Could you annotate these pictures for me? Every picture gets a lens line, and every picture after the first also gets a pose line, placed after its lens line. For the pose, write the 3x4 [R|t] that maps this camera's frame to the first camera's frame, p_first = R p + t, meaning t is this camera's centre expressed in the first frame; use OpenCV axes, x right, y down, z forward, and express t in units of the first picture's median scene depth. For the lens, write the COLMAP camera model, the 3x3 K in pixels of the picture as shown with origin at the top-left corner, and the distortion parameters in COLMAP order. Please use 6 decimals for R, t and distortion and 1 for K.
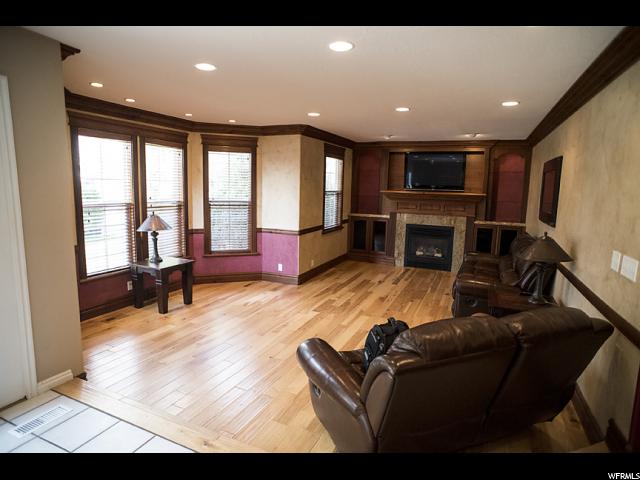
lens RADIAL K [[363.1, 0, 319.0], [0, 363.1, 237.7], [0, 0, 1]] dist [-0.090798, 0.064713]
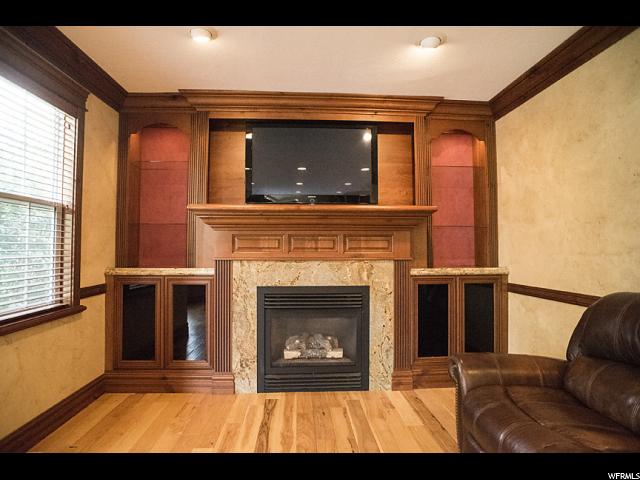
lens RADIAL K [[363.1, 0, 319.0], [0, 363.1, 237.7], [0, 0, 1]] dist [-0.090798, 0.064713]
pose [[0.889801, -0.010490, 0.456229, 0.119509], [0.083998, 0.986419, -0.141144, -0.029231], [-0.448552, 0.163912, 0.878598, 0.606183]]
